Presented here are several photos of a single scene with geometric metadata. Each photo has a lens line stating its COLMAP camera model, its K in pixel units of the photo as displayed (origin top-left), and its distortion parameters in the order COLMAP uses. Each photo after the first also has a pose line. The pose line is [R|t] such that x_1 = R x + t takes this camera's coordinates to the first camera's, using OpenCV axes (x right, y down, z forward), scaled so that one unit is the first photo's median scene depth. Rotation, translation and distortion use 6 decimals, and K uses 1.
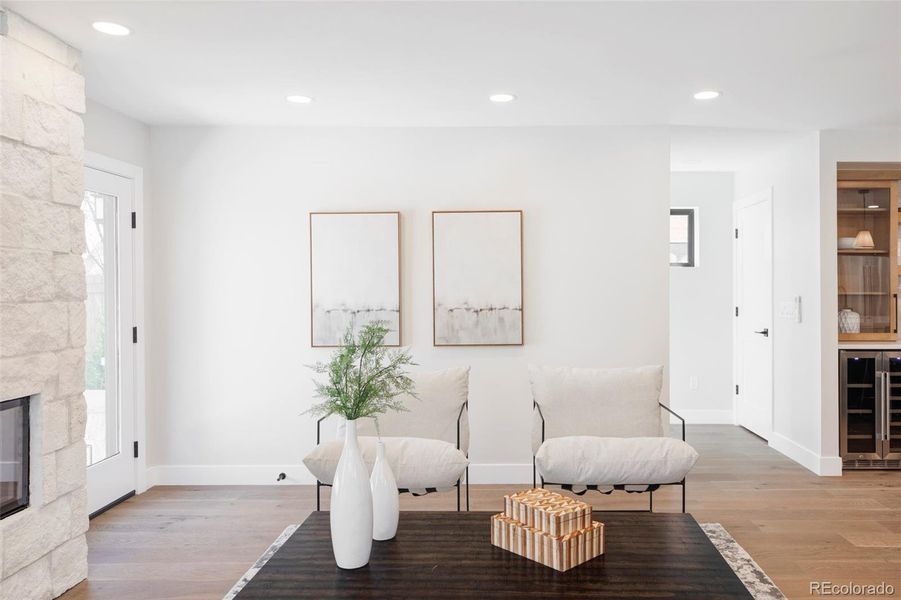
lens RADIAL K [[681.4, 0, 492.8], [0, 681.4, 297.5], [0, 0, 1]] dist [-0.007721, -0.002559]
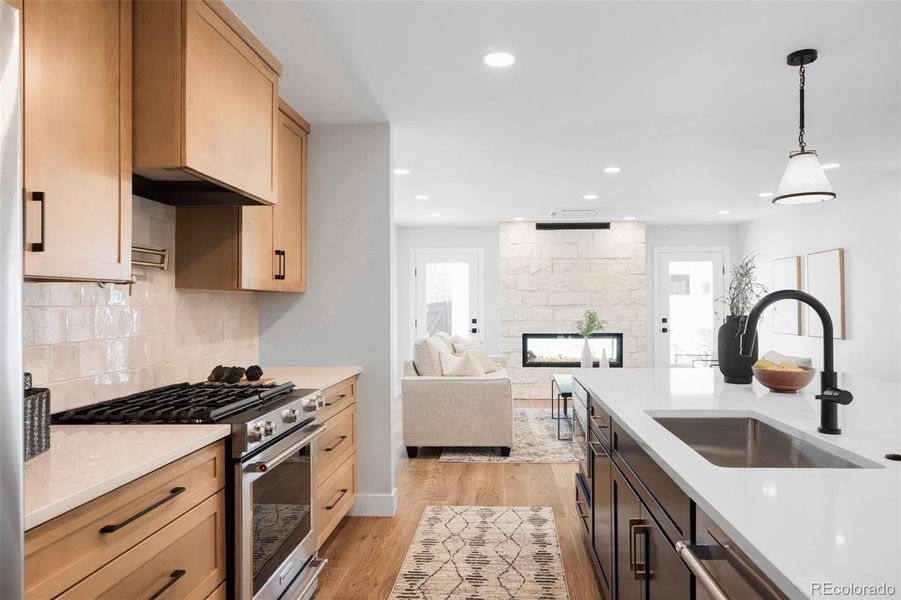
lens RADIAL K [[544.6, 0, 450.5], [0, 544.6, 300.0], [0, 0, 1]] dist [-0.001306, 0.001367]
pose [[-0.079993, -0.002686, -0.996792, 1.466798], [-0.013660, 0.999905, -0.001598, -0.002633], [0.996702, 0.013488, -0.080022, 0.279793]]
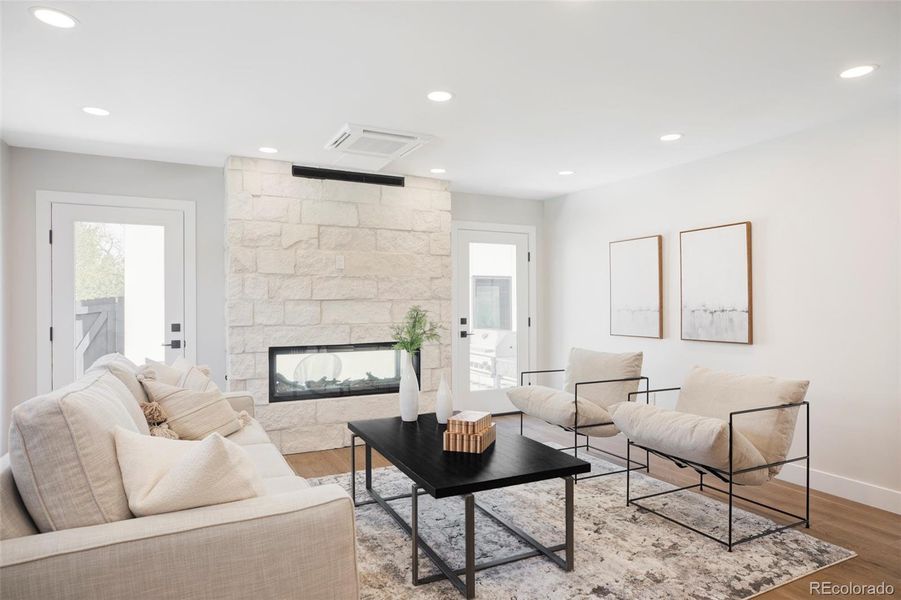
lens RADIAL K [[544.6, 0, 450.5], [0, 544.6, 300.0], [0, 0, 1]] dist [-0.001306, 0.001367]
pose [[0.456504, -0.002386, -0.889718, 0.708273], [-0.013846, 0.999856, -0.009786, 0.016454], [0.889614, 0.016786, 0.456405, 0.193611]]
